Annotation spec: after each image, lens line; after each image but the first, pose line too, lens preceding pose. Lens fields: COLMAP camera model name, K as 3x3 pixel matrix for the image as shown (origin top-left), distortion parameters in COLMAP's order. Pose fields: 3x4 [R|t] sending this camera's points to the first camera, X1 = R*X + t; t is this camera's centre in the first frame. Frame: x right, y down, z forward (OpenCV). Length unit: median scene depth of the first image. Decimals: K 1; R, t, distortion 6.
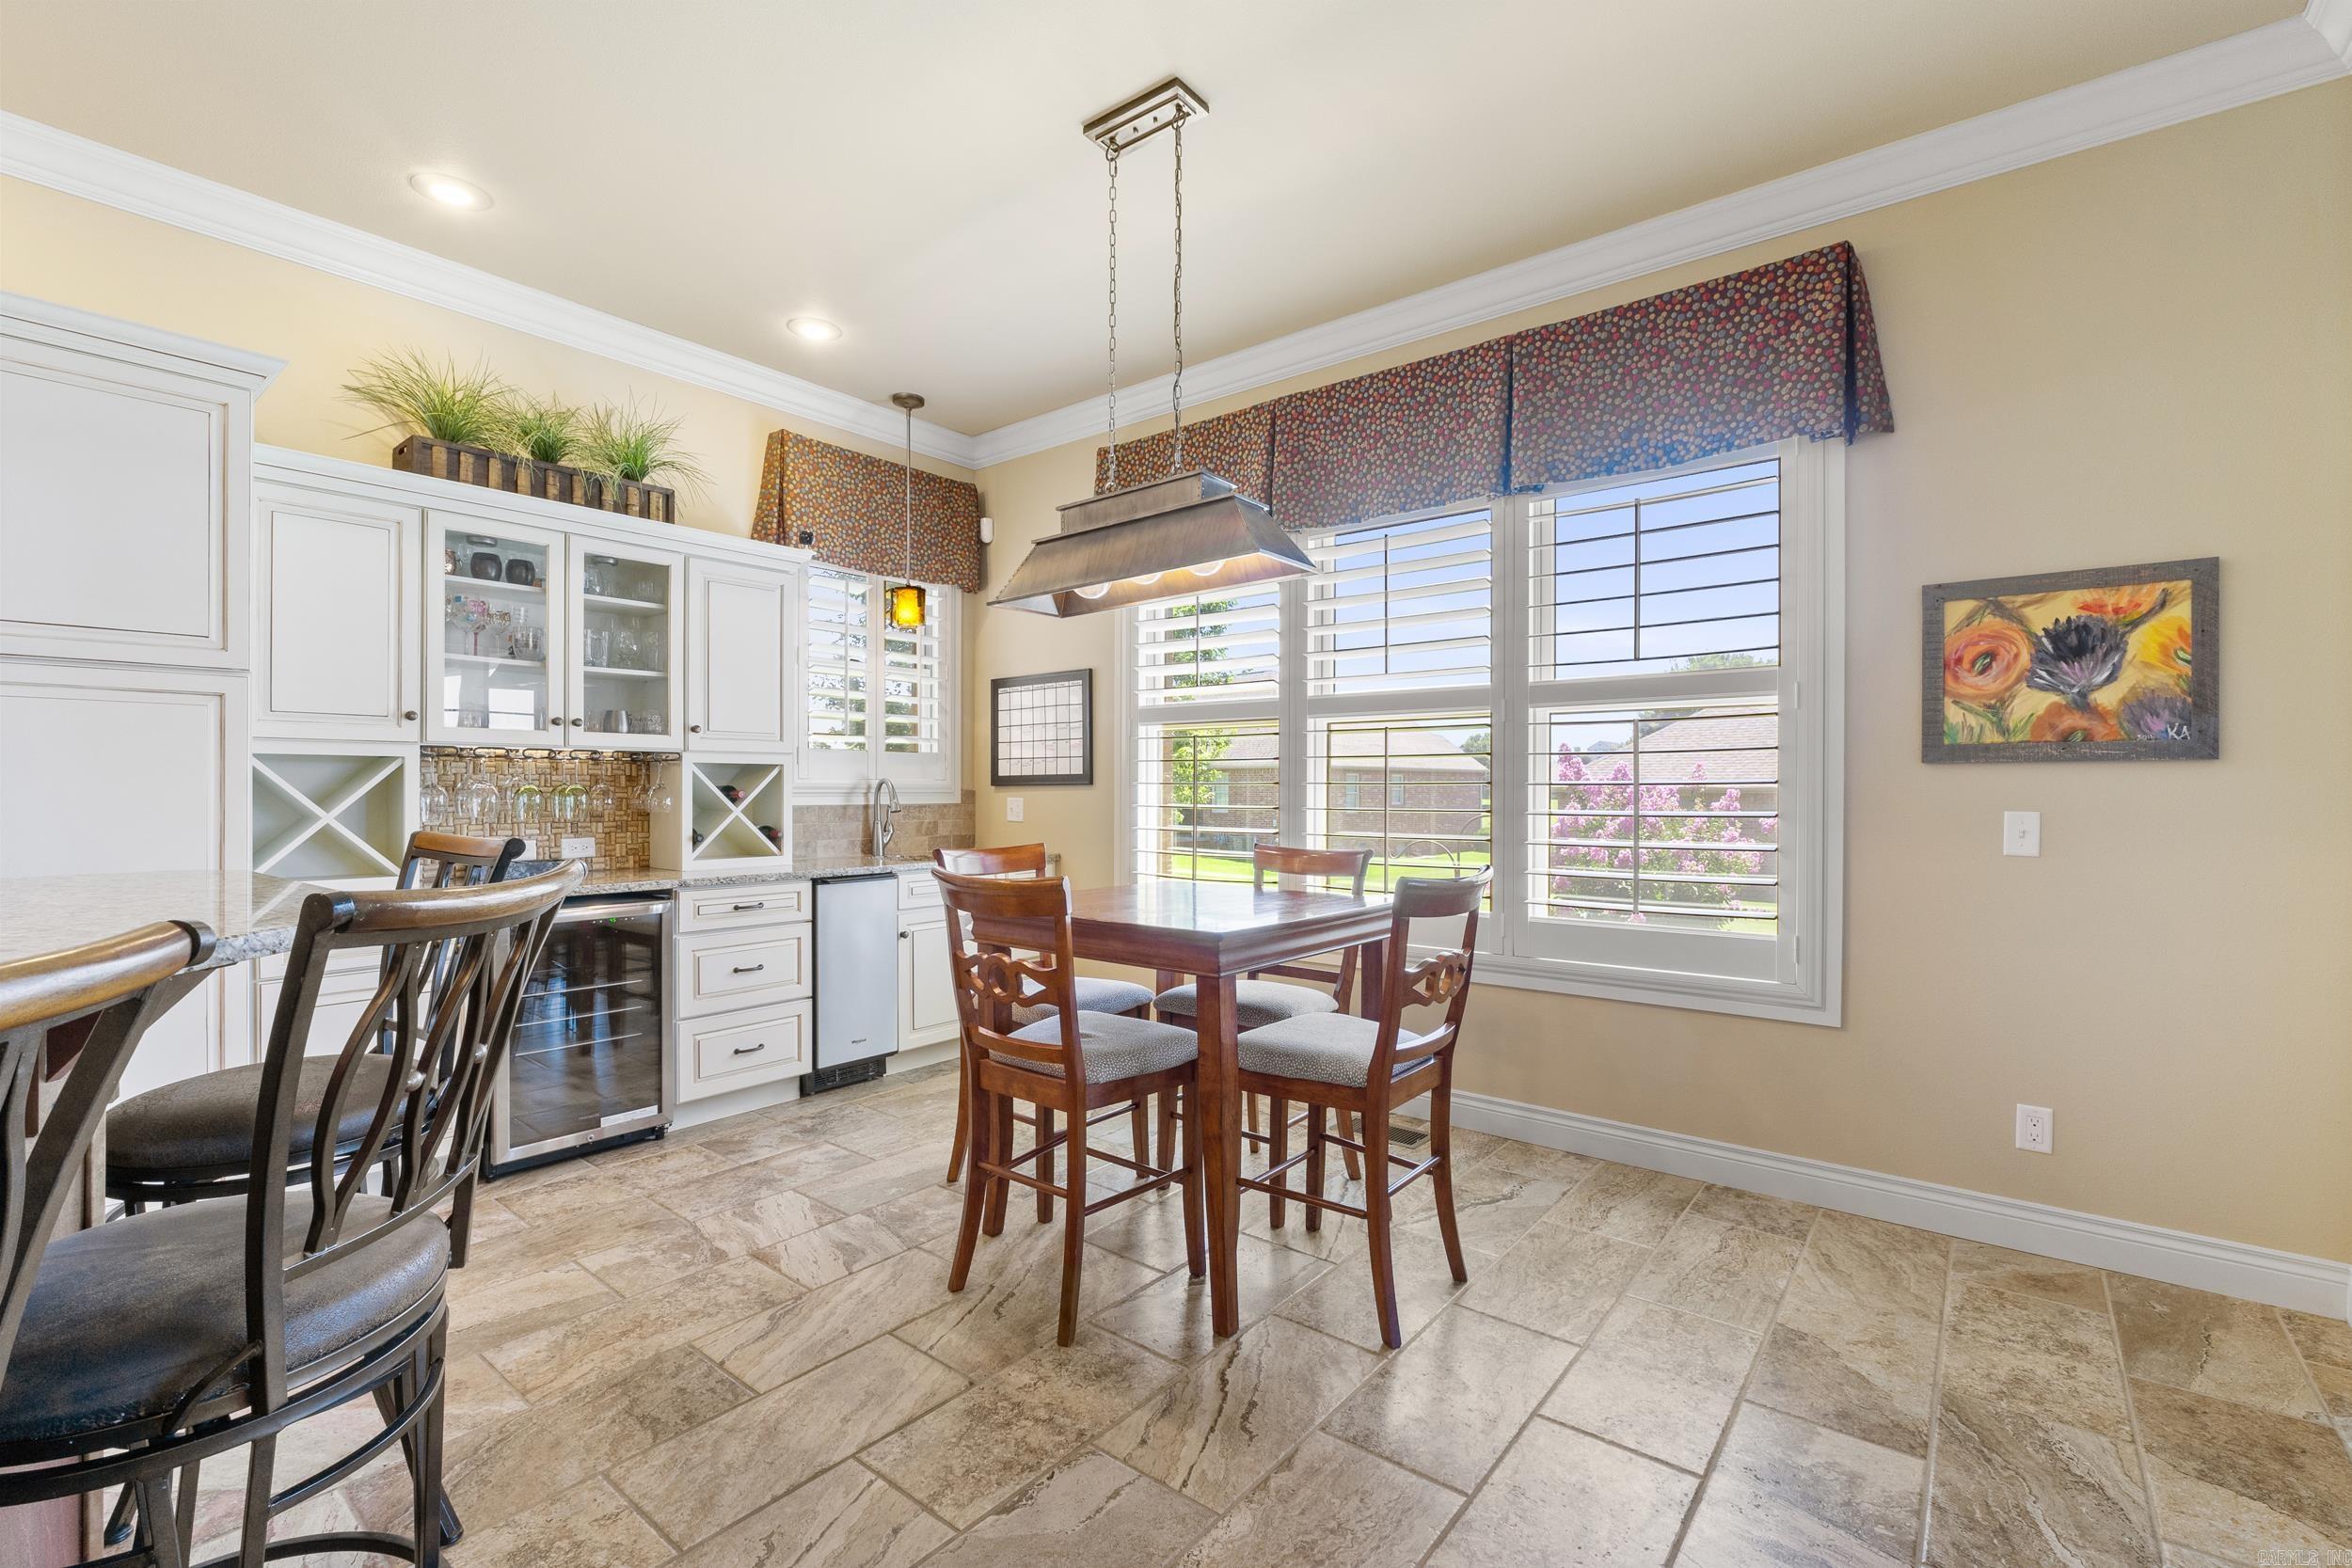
lens RADIAL K [[994.6, 0, 1190.1], [0, 994.6, 790.9], [0, 0, 1]] dist [0.003634, 0.001060]
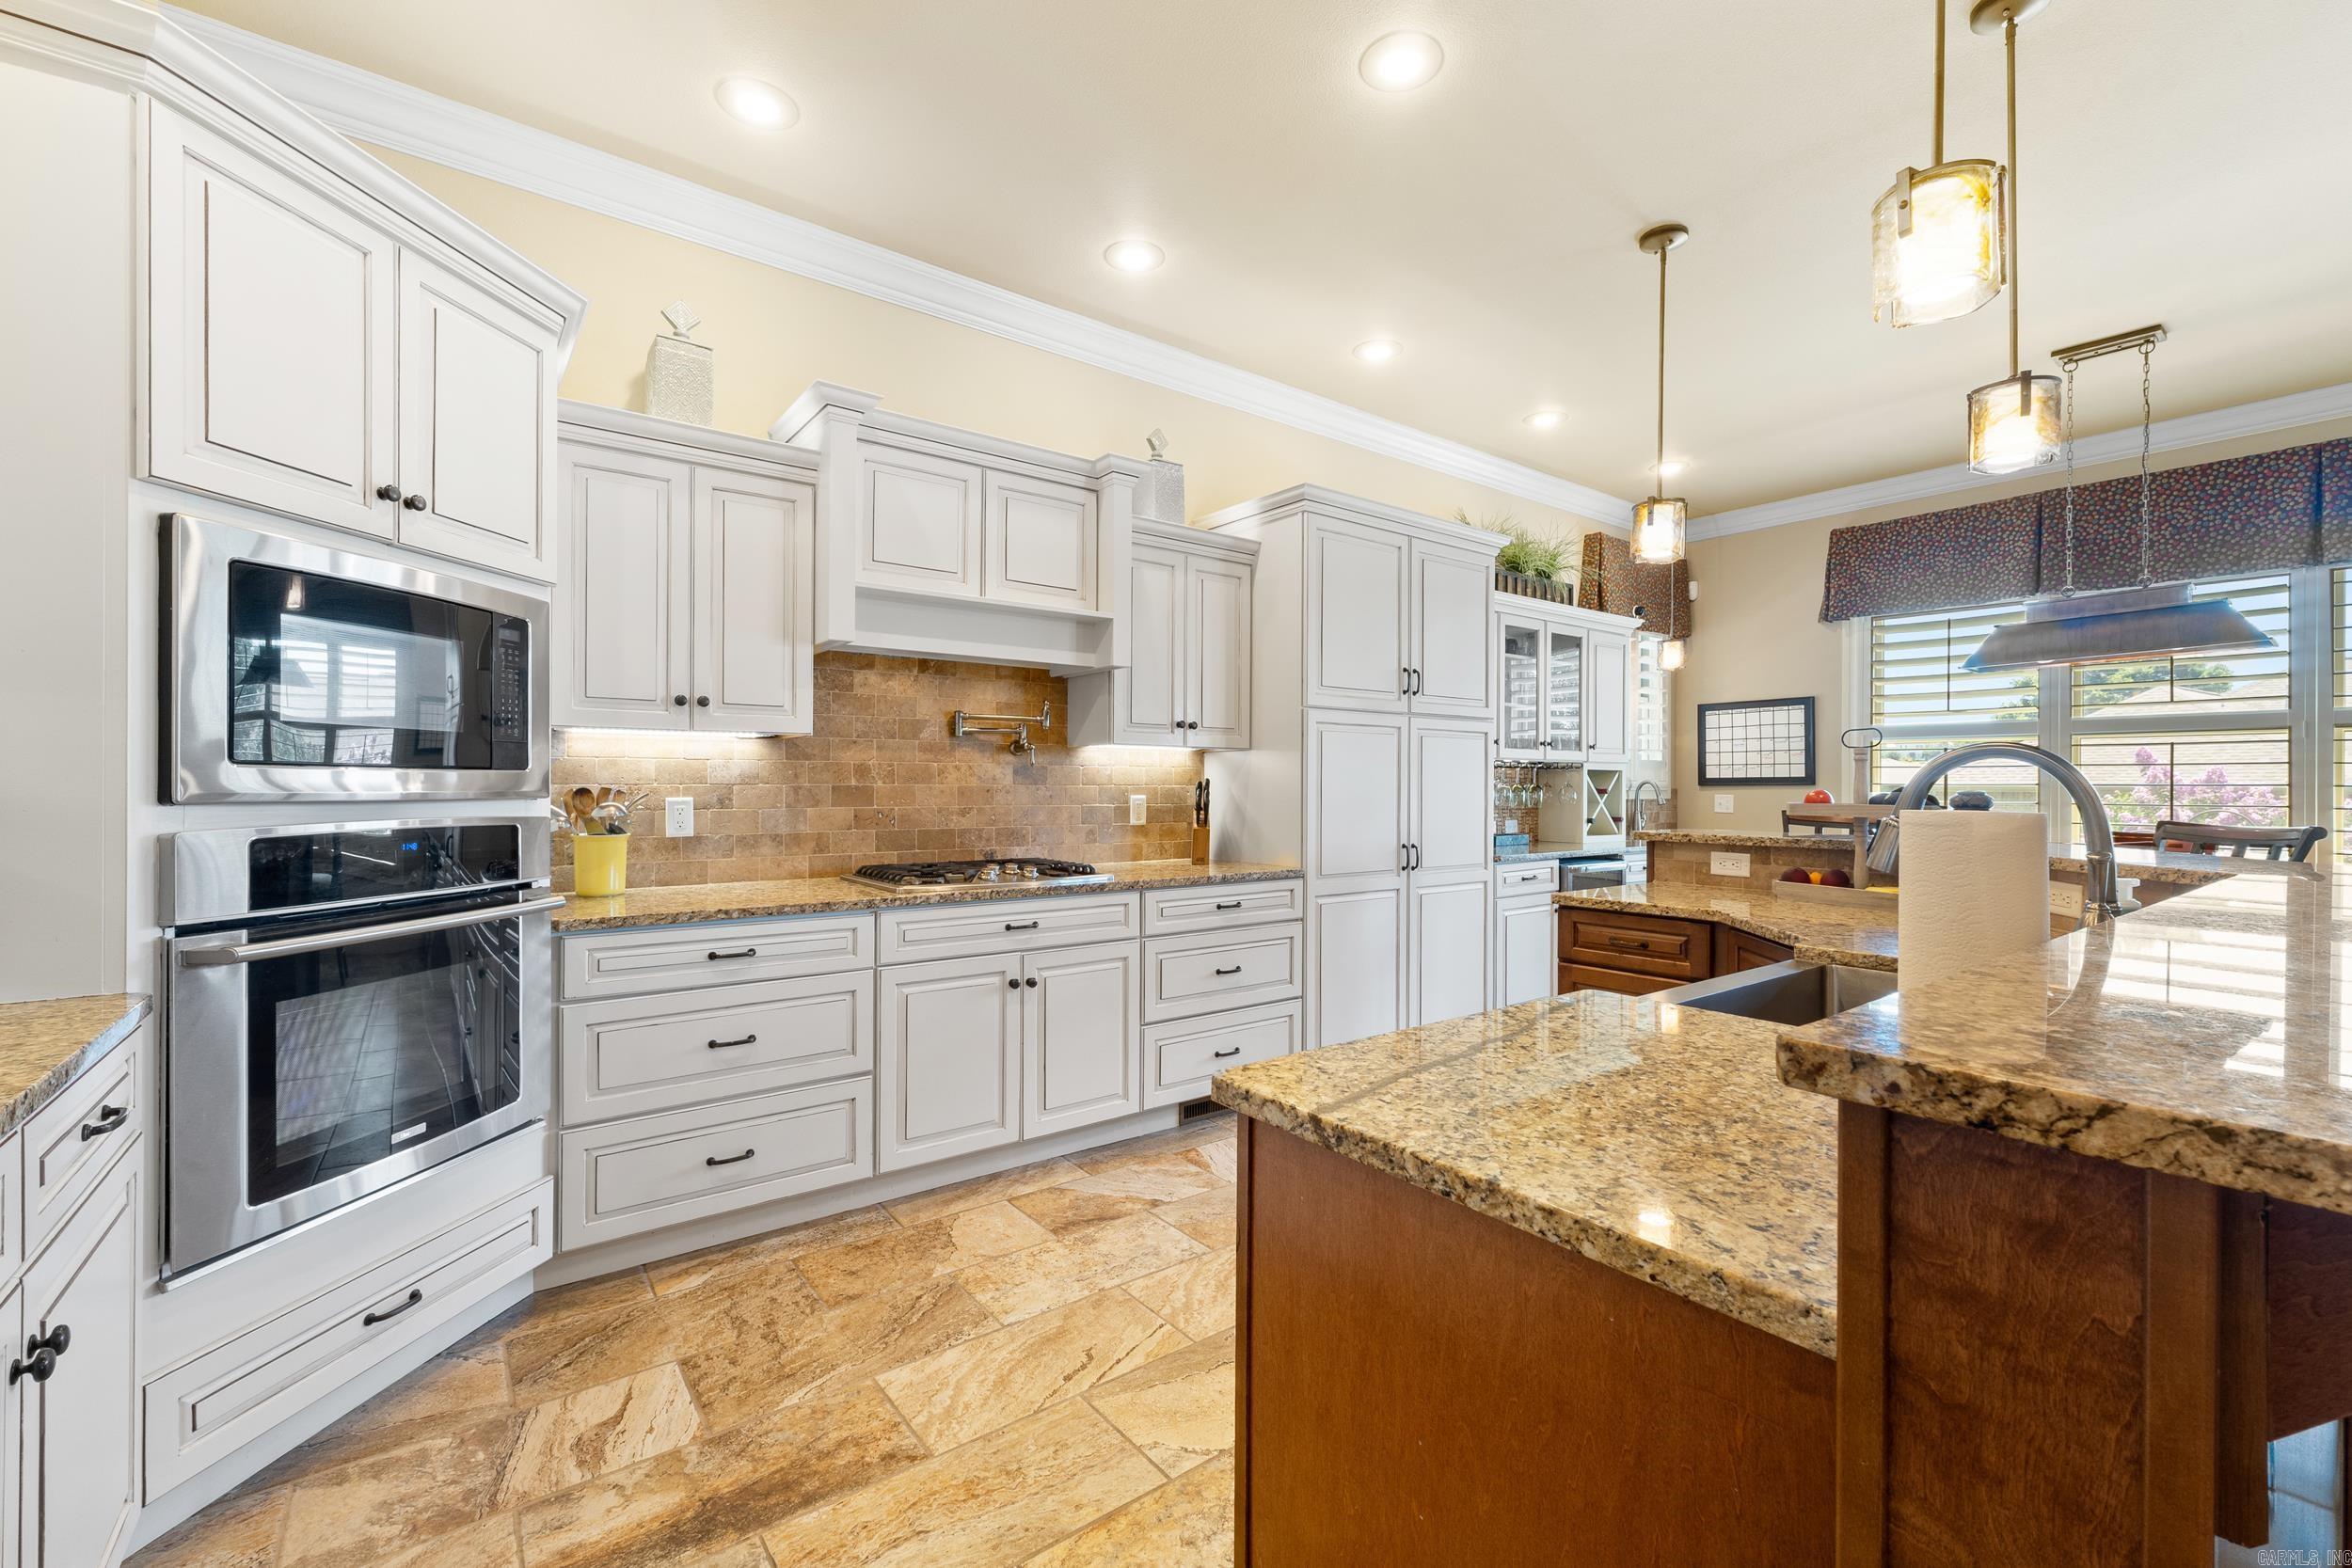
lens RADIAL K [[994.6, 0, 1186.2], [0, 994.6, 785.4], [0, 0, 1]] dist [0.003634, 0.001060]
pose [[0.967371, 0.003541, -0.253338, -0.699945], [-0.004936, 0.999976, -0.004872, 0.005206], [0.253315, 0.005964, 0.967366, -0.579716]]
